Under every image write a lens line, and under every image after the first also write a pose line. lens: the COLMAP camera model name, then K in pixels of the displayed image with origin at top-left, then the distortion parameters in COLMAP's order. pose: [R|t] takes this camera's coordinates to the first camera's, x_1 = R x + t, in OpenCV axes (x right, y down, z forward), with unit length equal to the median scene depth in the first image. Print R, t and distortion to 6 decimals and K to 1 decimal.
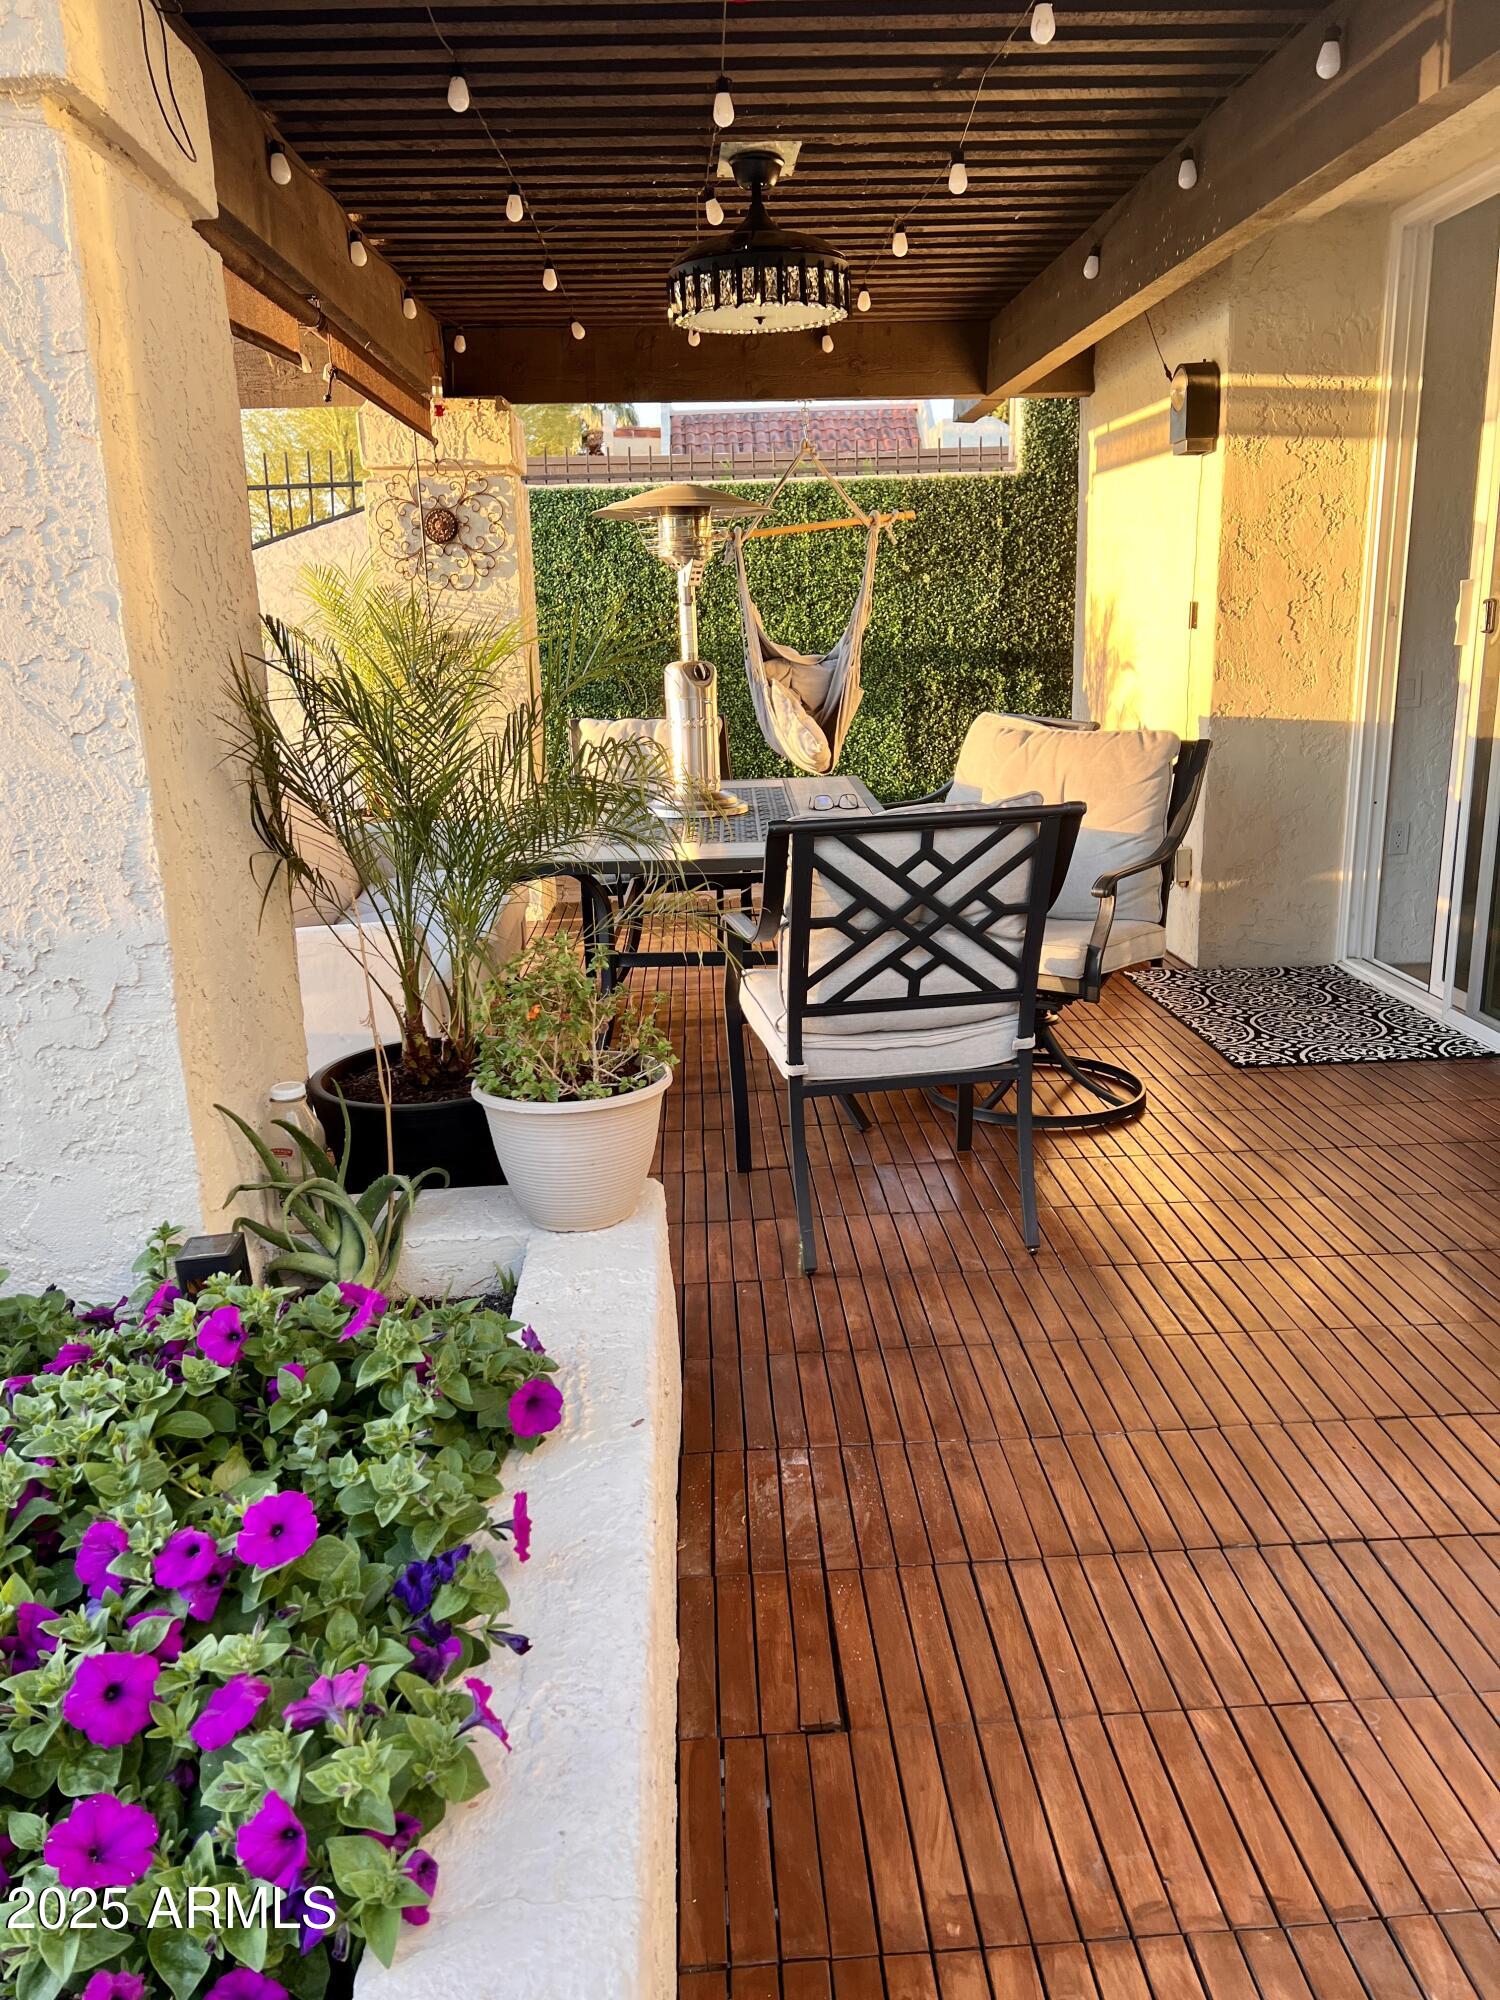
lens RADIAL K [[1499.5, 0, 764.4], [0, 1499.5, 1001.1], [0, 0, 1]] dist [0.041012, -0.006163]
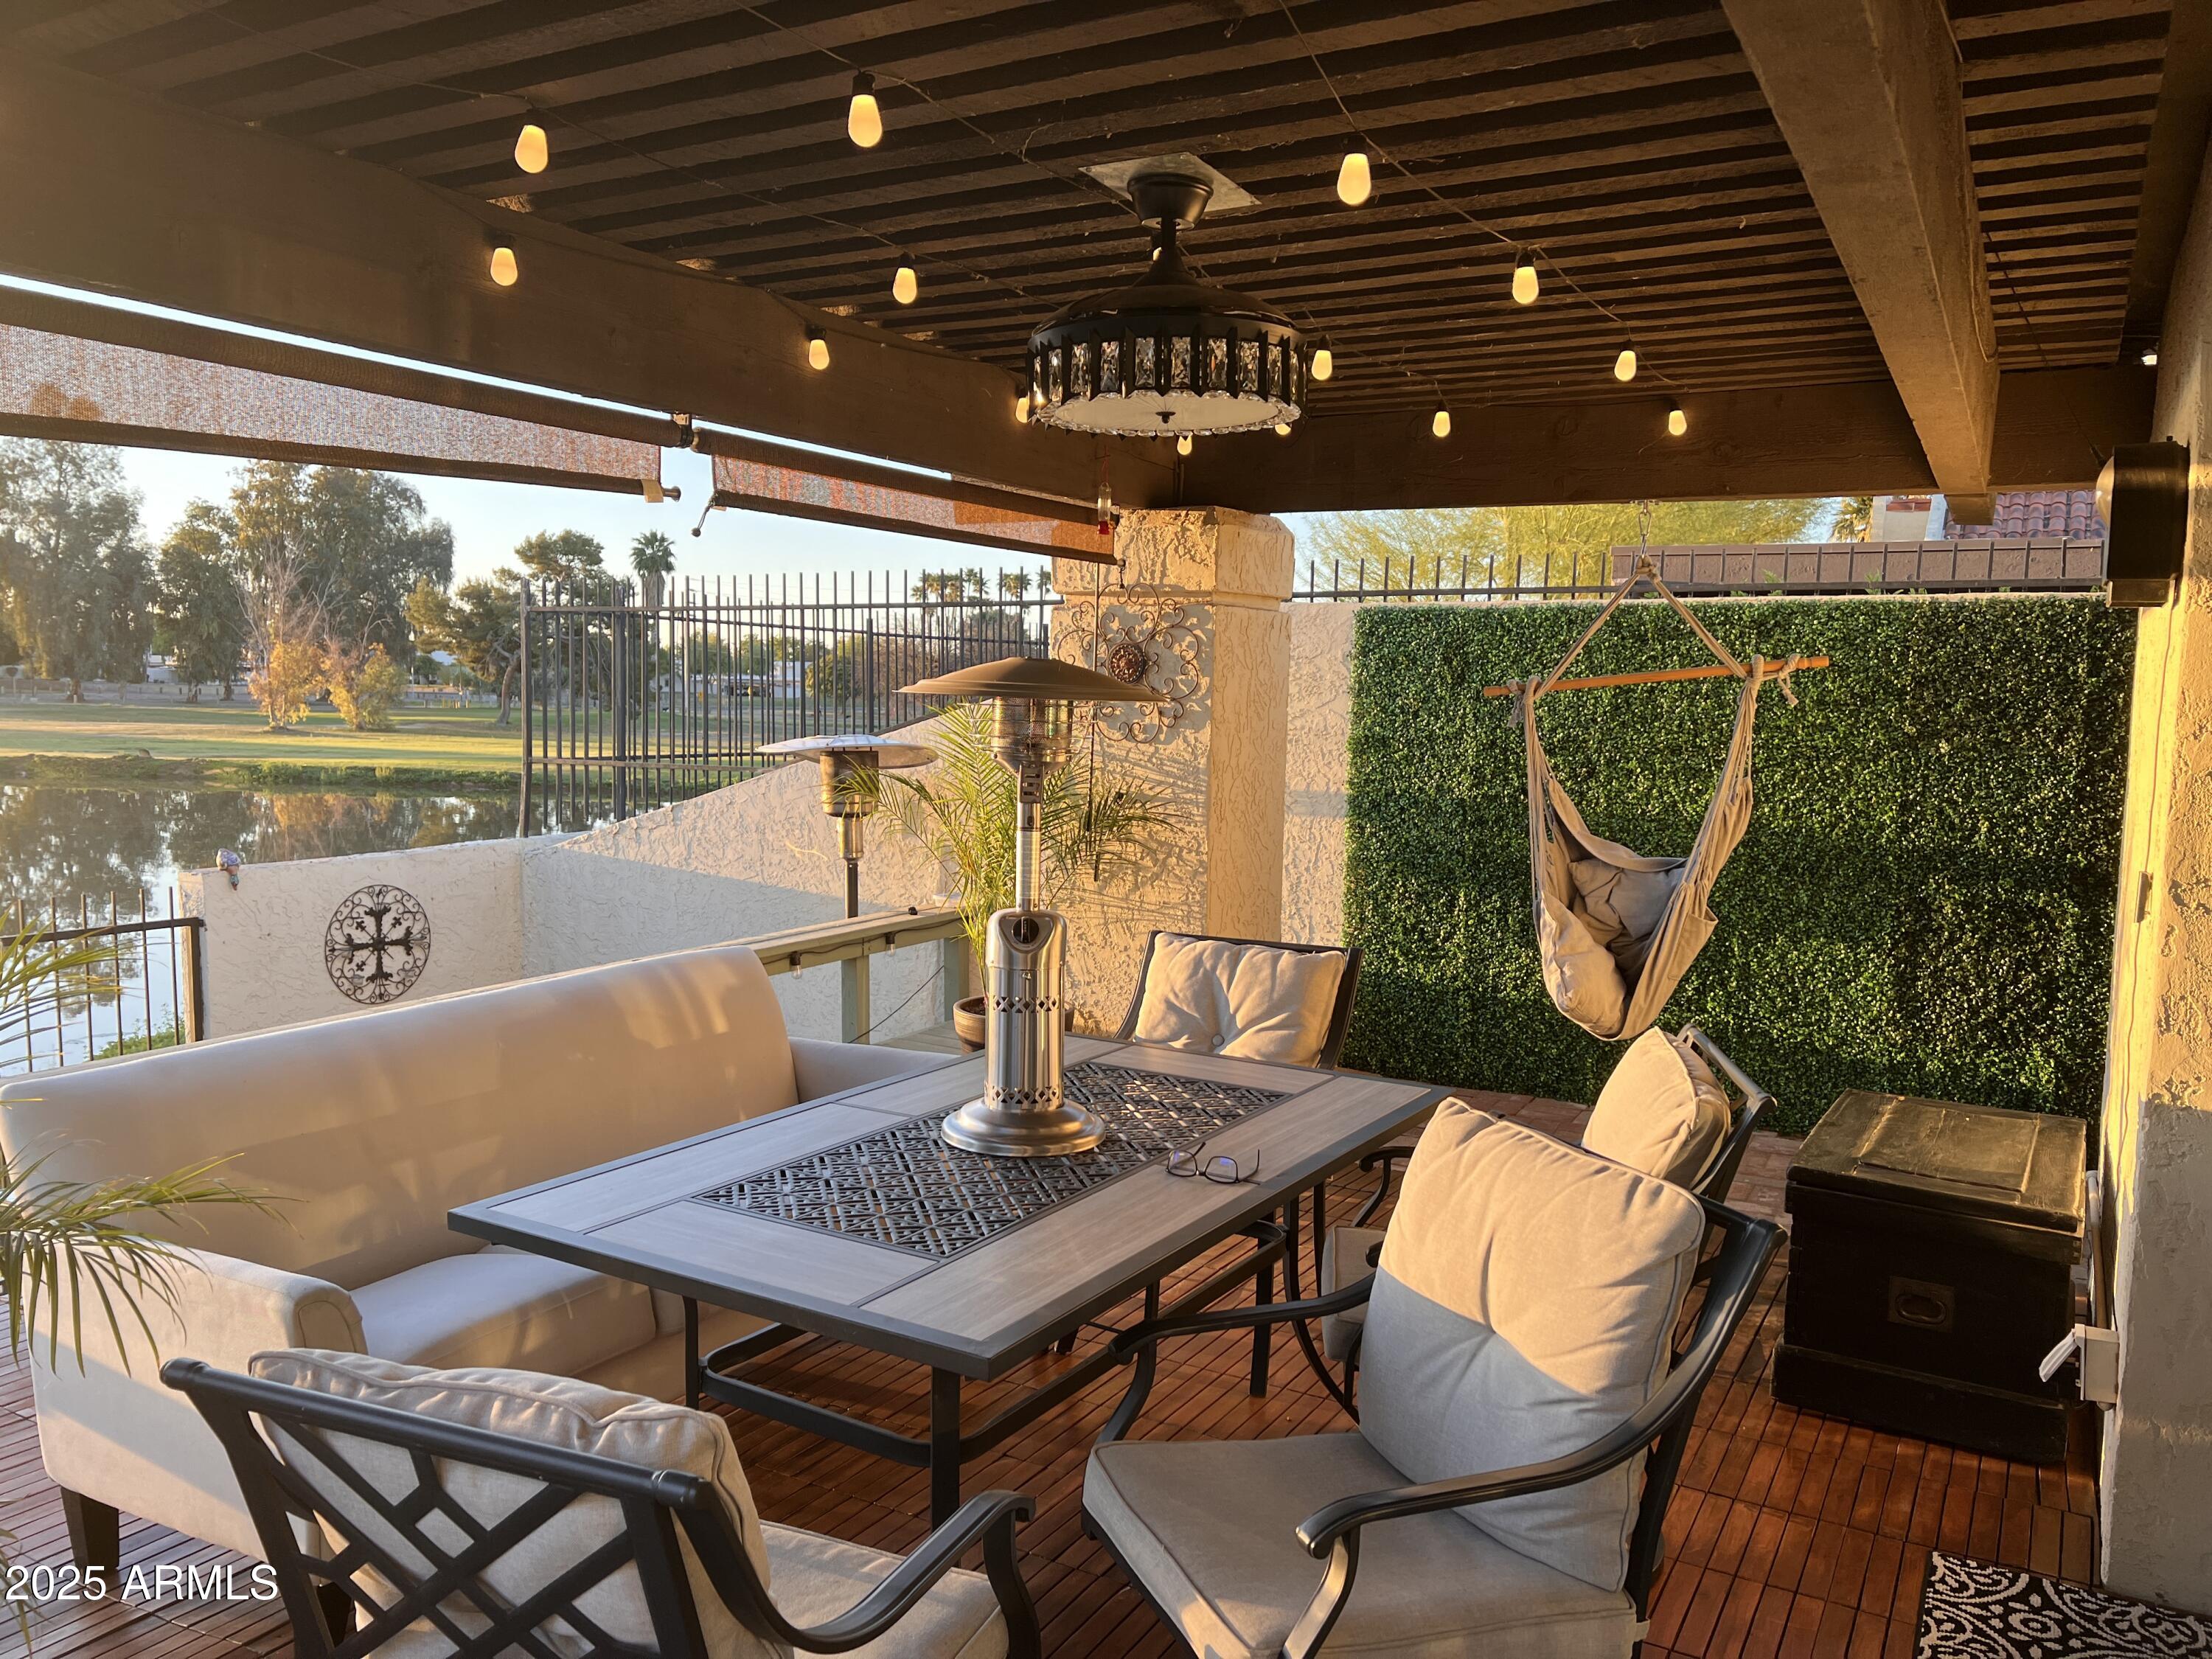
lens RADIAL K [[1658.4, 0, 1096.0], [0, 1658.4, 837.0], [0, 0, 1]] dist [0.041012, -0.006163]
pose [[0.842107, 0.093270, -0.531184, 0.204371], [-0.178671, 0.977559, -0.111606, -0.104742], [0.508854, 0.188892, 0.839873, 0.230229]]
